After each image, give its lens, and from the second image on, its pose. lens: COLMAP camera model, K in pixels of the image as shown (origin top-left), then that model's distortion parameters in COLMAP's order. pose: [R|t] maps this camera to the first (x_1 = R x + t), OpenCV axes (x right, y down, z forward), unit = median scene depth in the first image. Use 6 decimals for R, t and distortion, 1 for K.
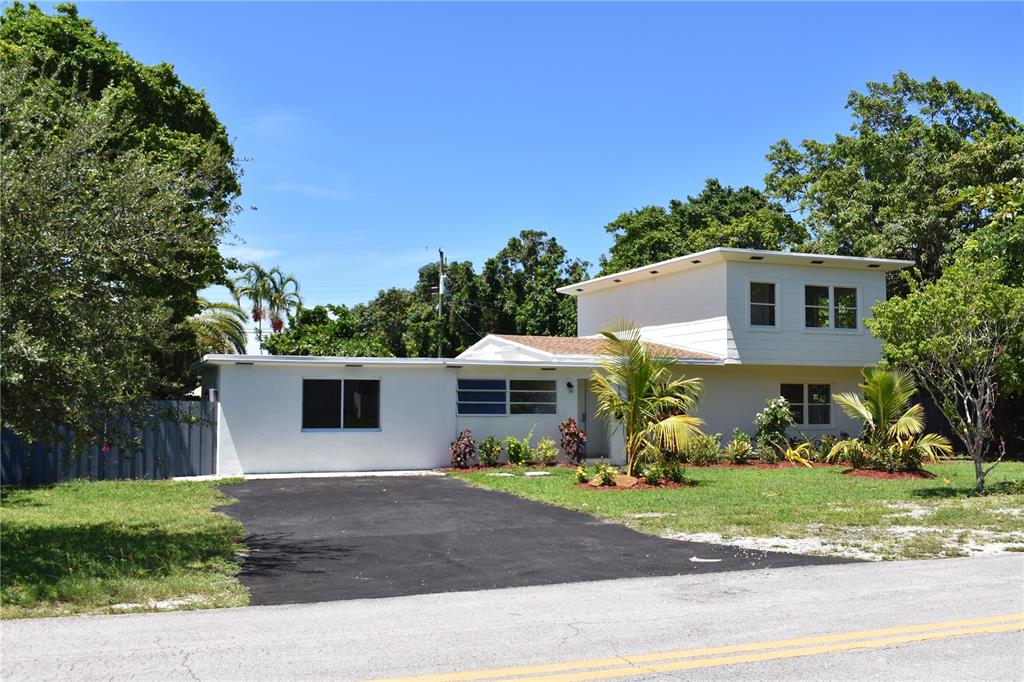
lens RADIAL K [[1042.9, 0, 512.0], [0, 1042.9, 341.0], [0, 0, 1]] dist [-0.008616, 0.000819]
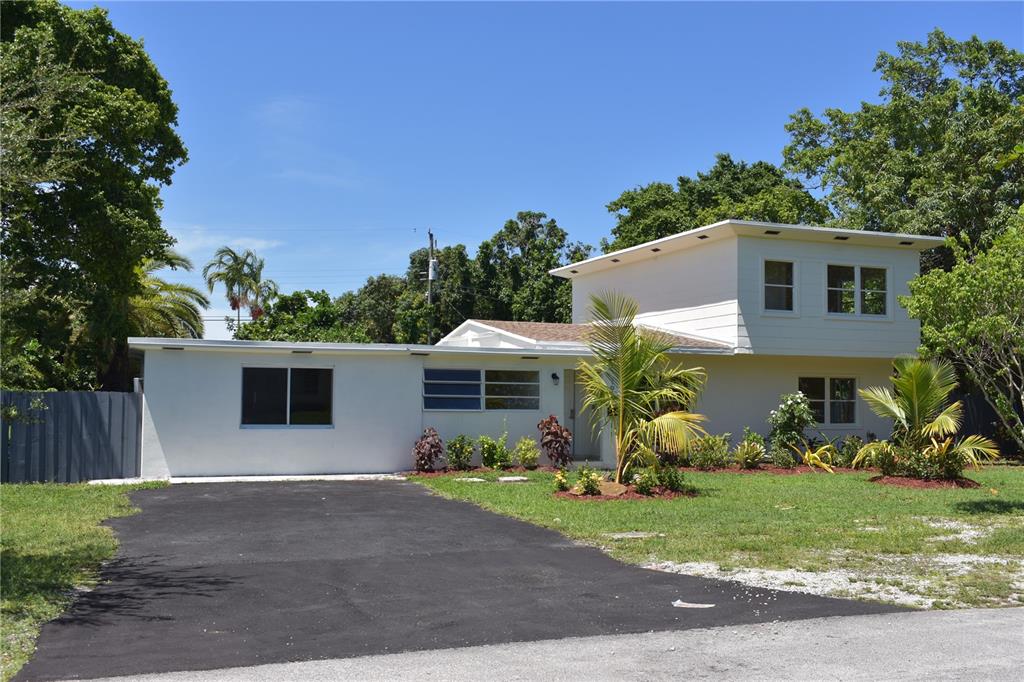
lens RADIAL K [[1040.9, 0, 512.0], [0, 1040.9, 341.0], [0, 0, 1]] dist [-0.000016, -0.007227]
pose [[0.999821, 0.005064, -0.018240, 0.034318], [-0.005020, 0.999984, 0.002436, 0.010339], [0.018253, -0.002344, 0.999831, 0.127382]]
